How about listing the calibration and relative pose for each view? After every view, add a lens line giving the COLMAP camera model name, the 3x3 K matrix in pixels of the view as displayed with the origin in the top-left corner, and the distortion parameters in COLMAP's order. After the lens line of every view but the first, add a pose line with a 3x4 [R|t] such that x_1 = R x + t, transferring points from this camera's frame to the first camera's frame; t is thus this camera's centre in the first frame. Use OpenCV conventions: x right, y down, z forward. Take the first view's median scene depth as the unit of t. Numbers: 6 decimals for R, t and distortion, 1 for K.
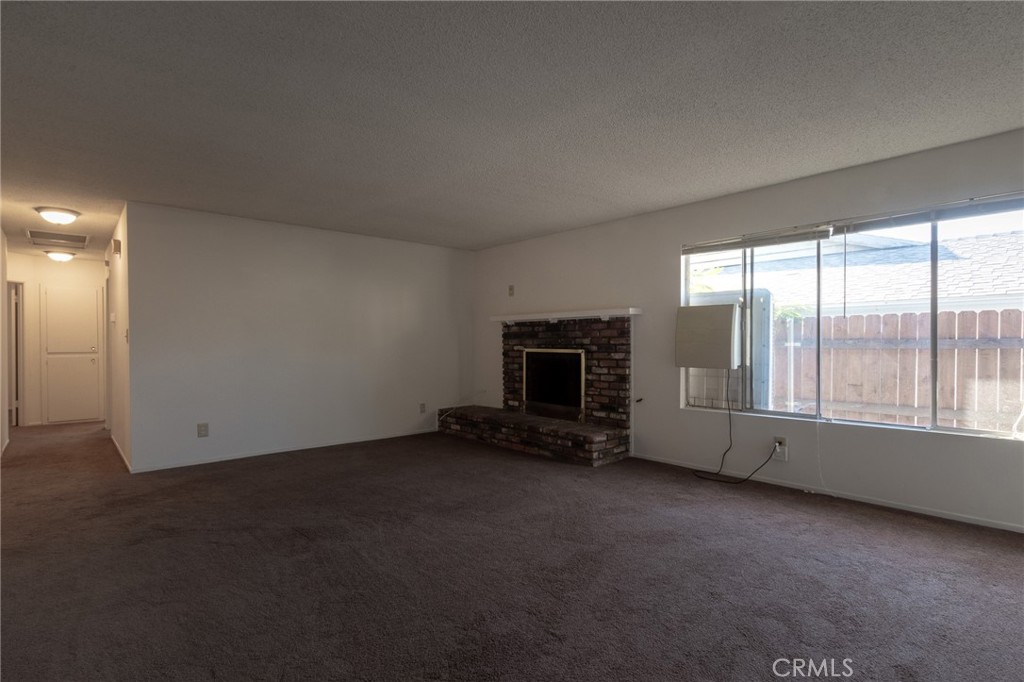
lens RADIAL K [[485.2, 0, 508.4], [0, 485.2, 347.3], [0, 0, 1]] dist [0.001076, 0.000384]
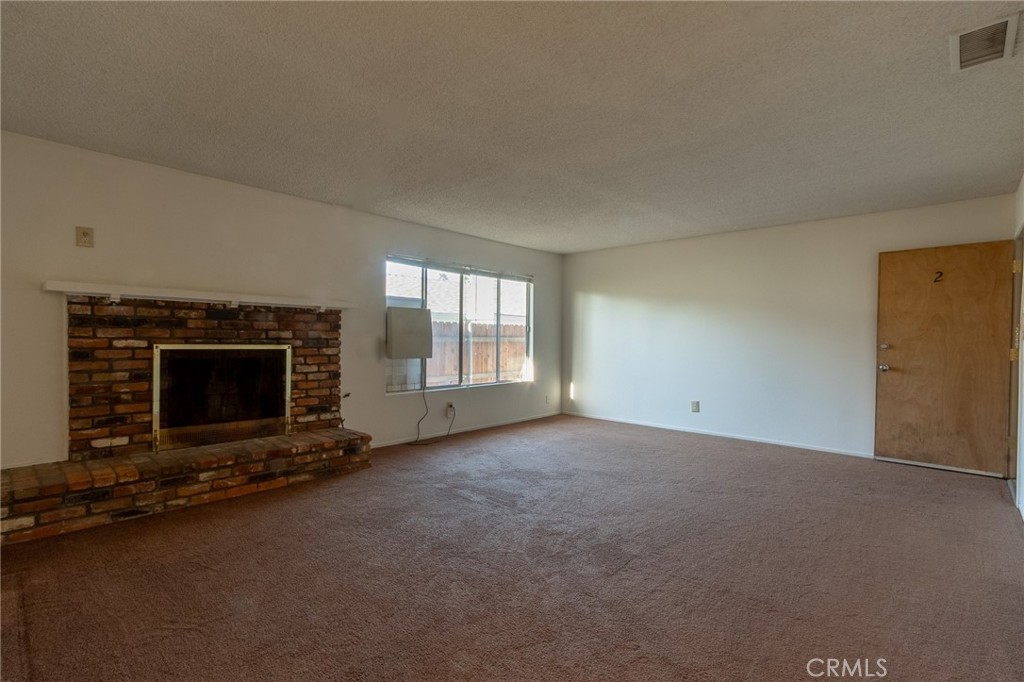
lens RADIAL K [[485.2, 0, 508.4], [0, 485.2, 347.3], [0, 0, 1]] dist [0.001076, 0.000384]
pose [[-0.082458, -0.015908, 0.996468, -0.698215], [-0.002001, 0.999873, 0.015797, -0.004831], [-0.996593, -0.000691, -0.082479, 0.704726]]
